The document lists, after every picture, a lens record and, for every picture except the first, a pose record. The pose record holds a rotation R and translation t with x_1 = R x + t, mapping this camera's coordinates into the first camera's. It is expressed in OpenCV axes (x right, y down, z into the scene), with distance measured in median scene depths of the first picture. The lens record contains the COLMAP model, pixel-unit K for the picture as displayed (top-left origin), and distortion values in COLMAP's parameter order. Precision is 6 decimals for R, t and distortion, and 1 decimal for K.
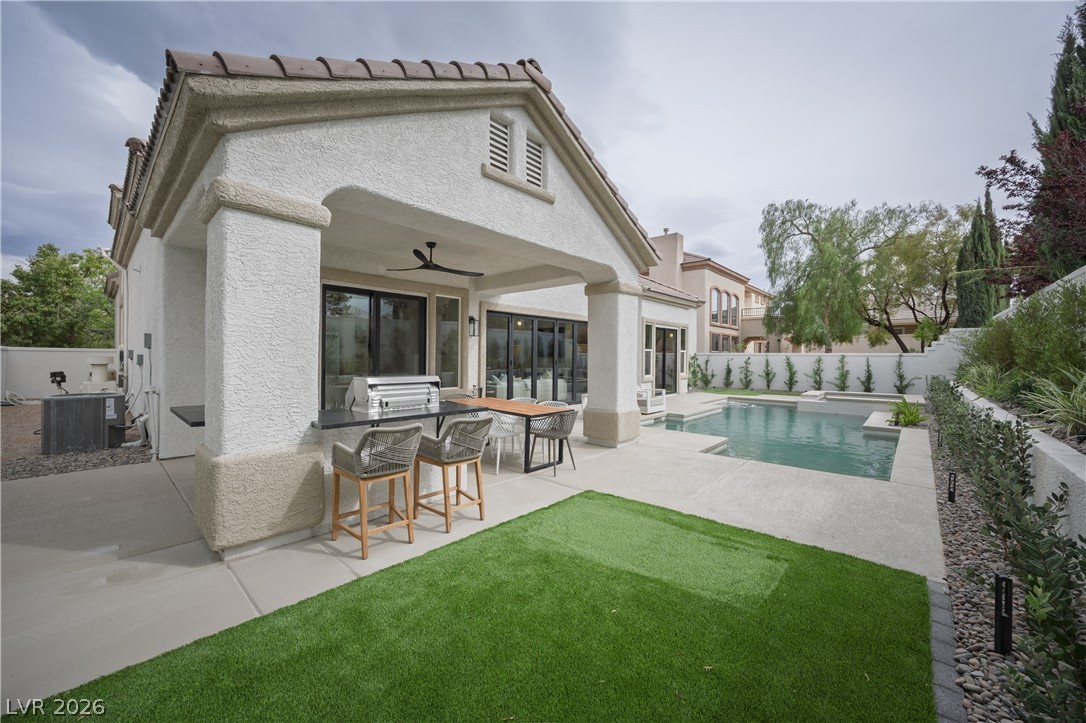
lens RADIAL K [[413.3, 0, 543.2], [0, 413.3, 359.9], [0, 0, 1]] dist [-0.004704, 0.000302]
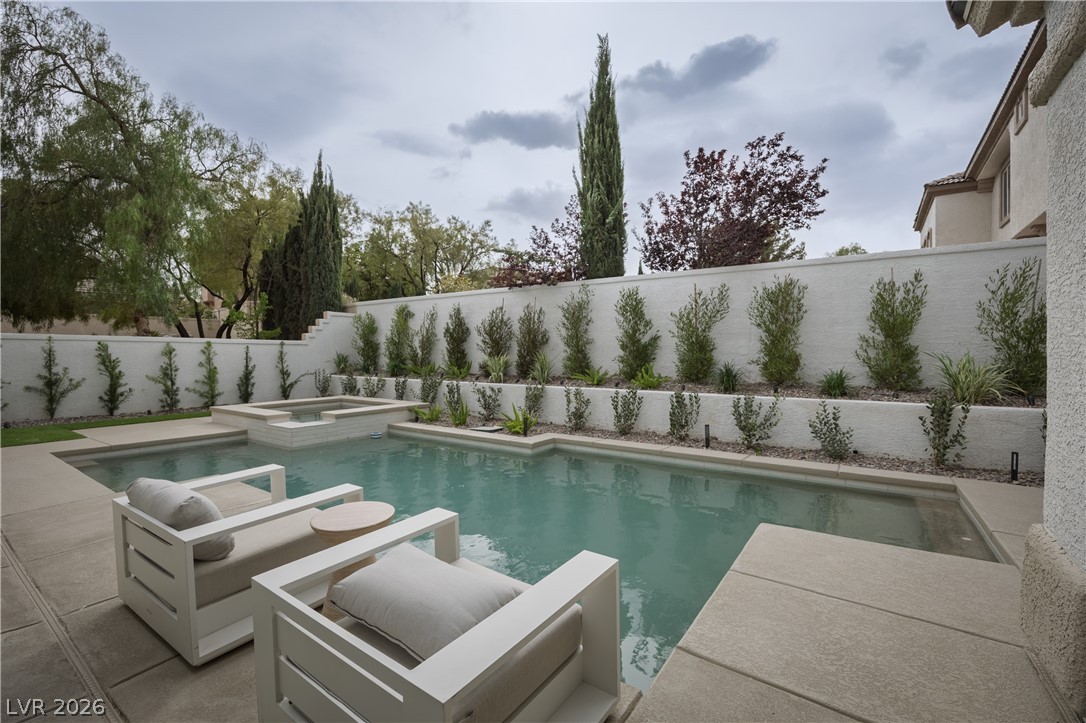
lens RADIAL K [[471.6, 0, 542.7], [0, 471.6, 357.5], [0, 0, 1]] dist [0.000215, -0.000002]
pose [[-0.128463, -0.016312, 0.991580, -0.008507], [0.002905, 0.999854, 0.016824, 0.001098], [-0.991710, 0.005042, -0.128397, 0.595060]]
